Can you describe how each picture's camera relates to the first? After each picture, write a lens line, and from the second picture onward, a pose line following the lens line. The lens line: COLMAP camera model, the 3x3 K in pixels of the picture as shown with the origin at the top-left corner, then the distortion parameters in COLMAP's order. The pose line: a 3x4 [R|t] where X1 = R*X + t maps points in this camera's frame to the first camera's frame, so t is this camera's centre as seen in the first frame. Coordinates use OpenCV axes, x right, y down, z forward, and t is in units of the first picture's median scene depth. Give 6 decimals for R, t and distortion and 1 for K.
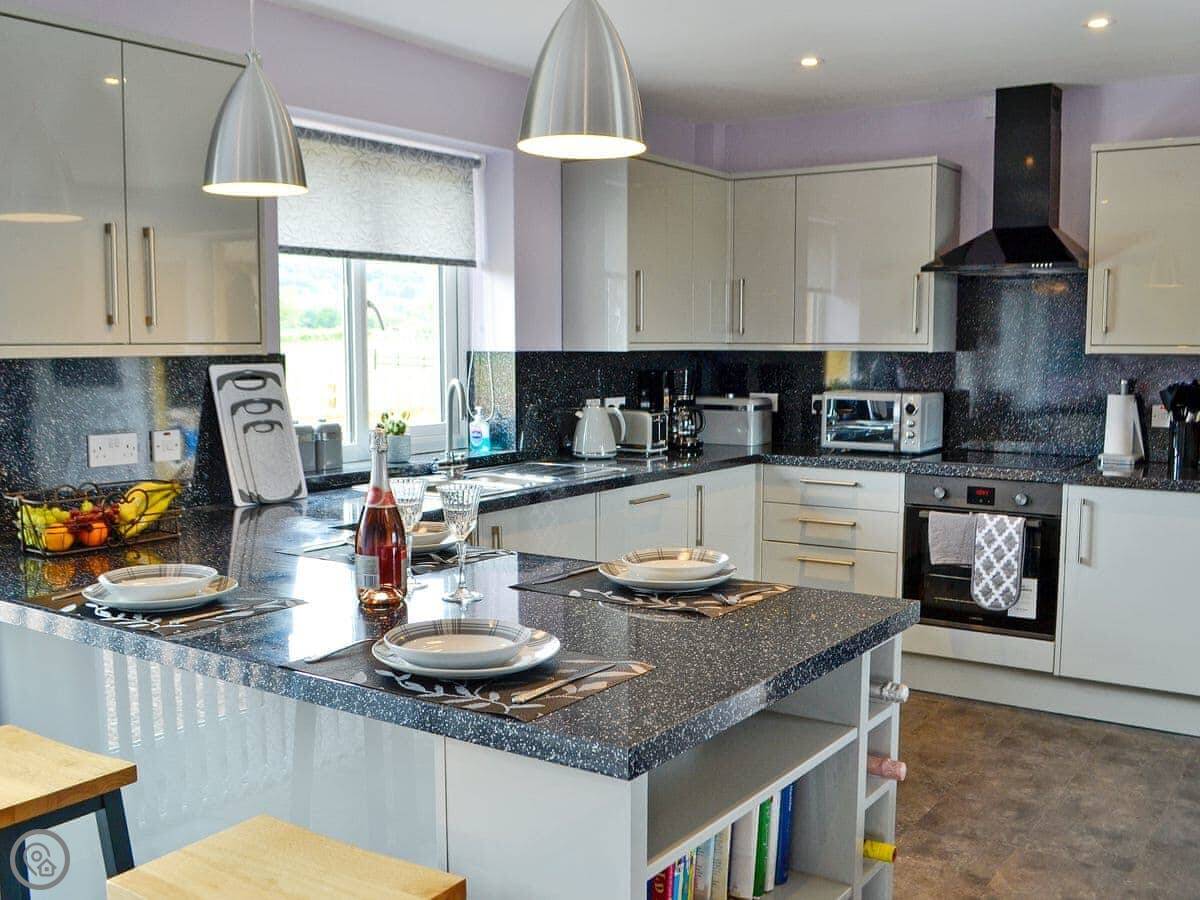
lens RADIAL K [[1209.4, 0, 600.0], [0, 1209.4, 450.0], [0, 0, 1]] dist [-0.062125, -0.003102]
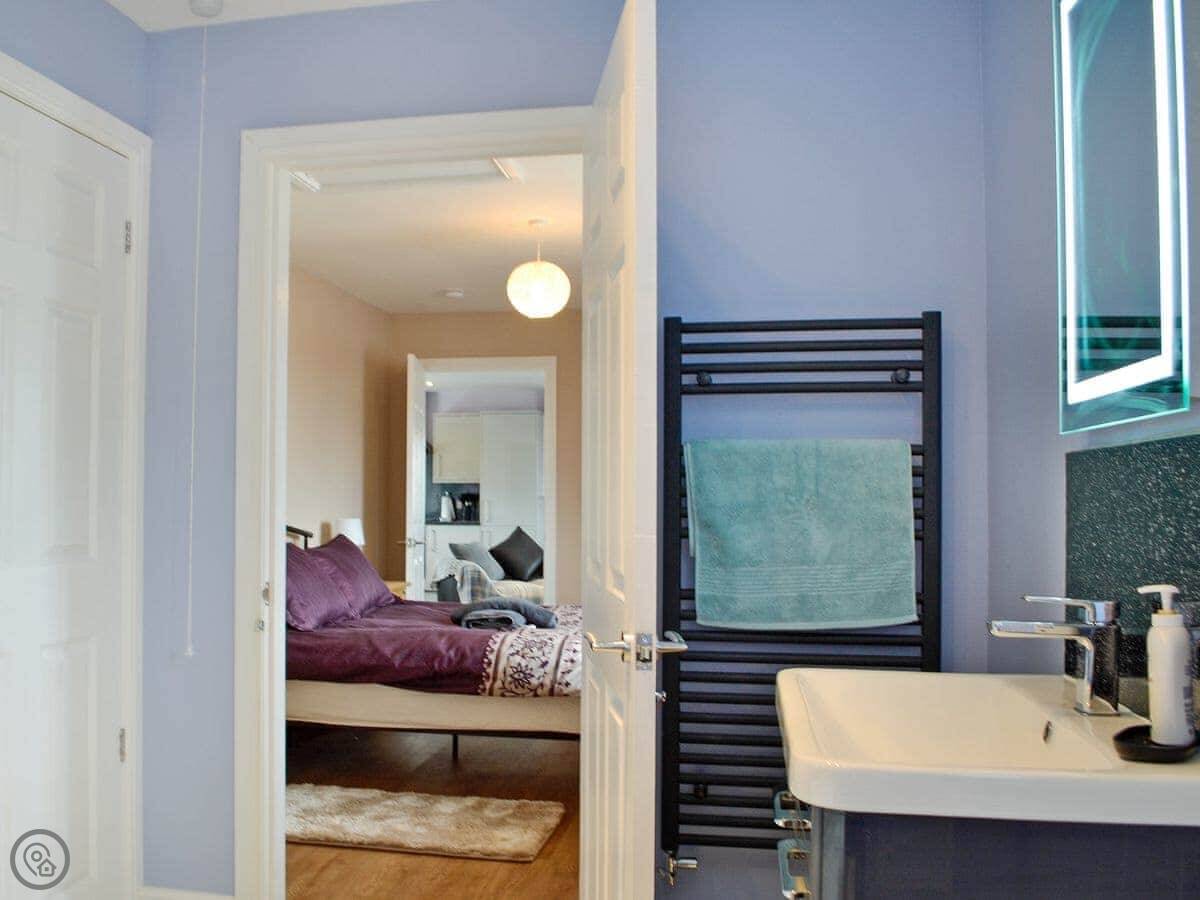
lens RADIAL K [[1209.4, 0, 600.0], [0, 1209.4, 450.0], [0, 0, 1]] dist [-0.062125, -0.003102]
pose [[0.898319, 0.014881, 0.439091, -0.562694], [0.041007, 0.992223, -0.117523, 0.213693], [-0.437425, 0.123579, 0.890723, -1.930513]]
